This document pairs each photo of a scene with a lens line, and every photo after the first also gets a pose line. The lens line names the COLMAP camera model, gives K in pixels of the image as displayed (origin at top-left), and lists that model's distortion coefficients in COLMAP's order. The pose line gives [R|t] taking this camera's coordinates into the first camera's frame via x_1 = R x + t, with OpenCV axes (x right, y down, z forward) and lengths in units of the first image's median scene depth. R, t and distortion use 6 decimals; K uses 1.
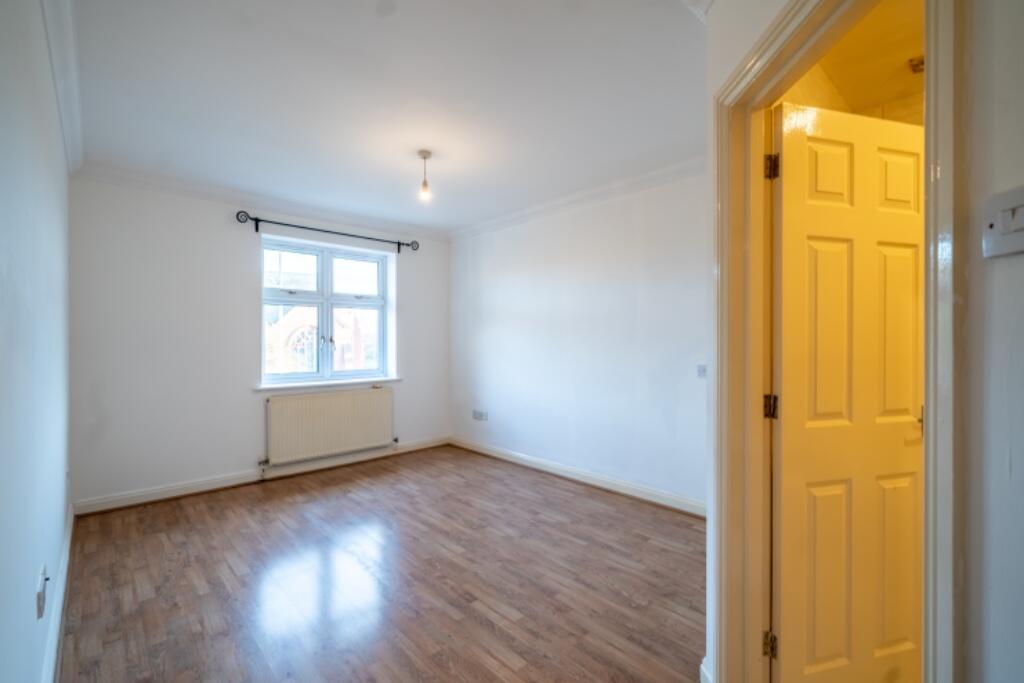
lens RADIAL K [[450.8, 0, 510.0], [0, 450.8, 347.3], [0, 0, 1]] dist [0.001129, 0.000185]
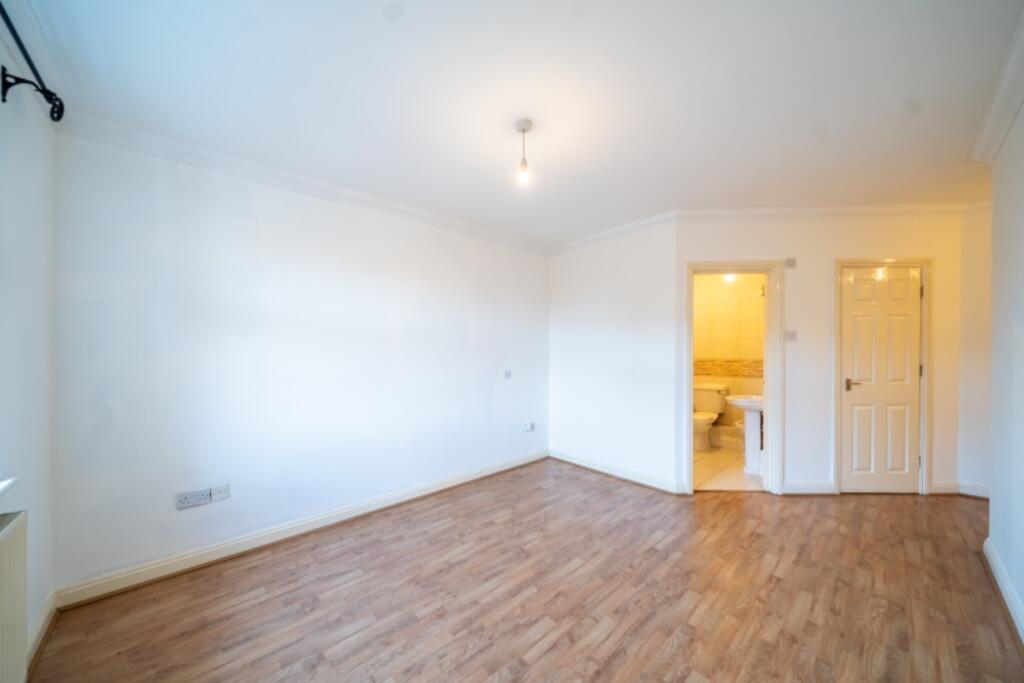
lens RADIAL K [[356.3, 0, 508.2], [0, 356.3, 332.8], [0, 0, 1]] dist [-0.003337, -0.000307]
pose [[0.002083, 0.050998, 0.998697, -0.716494], [0.022929, 0.998434, -0.051033, -0.026739], [-0.999735, 0.023006, 0.000910, 0.862294]]
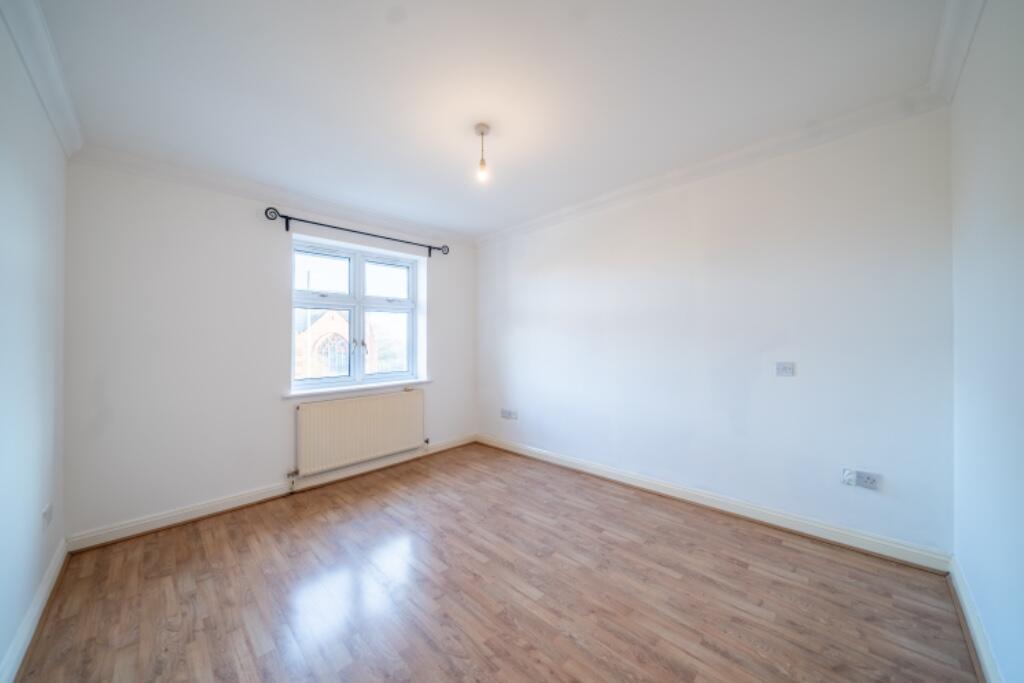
lens RADIAL K [[356.3, 0, 508.2], [0, 356.3, 332.8], [0, 0, 1]] dist [-0.003337, -0.000307]
pose [[0.998936, -0.017125, 0.042829, -0.136306], [0.018905, 0.998959, -0.041505, -0.001163], [-0.042073, 0.042271, 0.998220, 0.250446]]
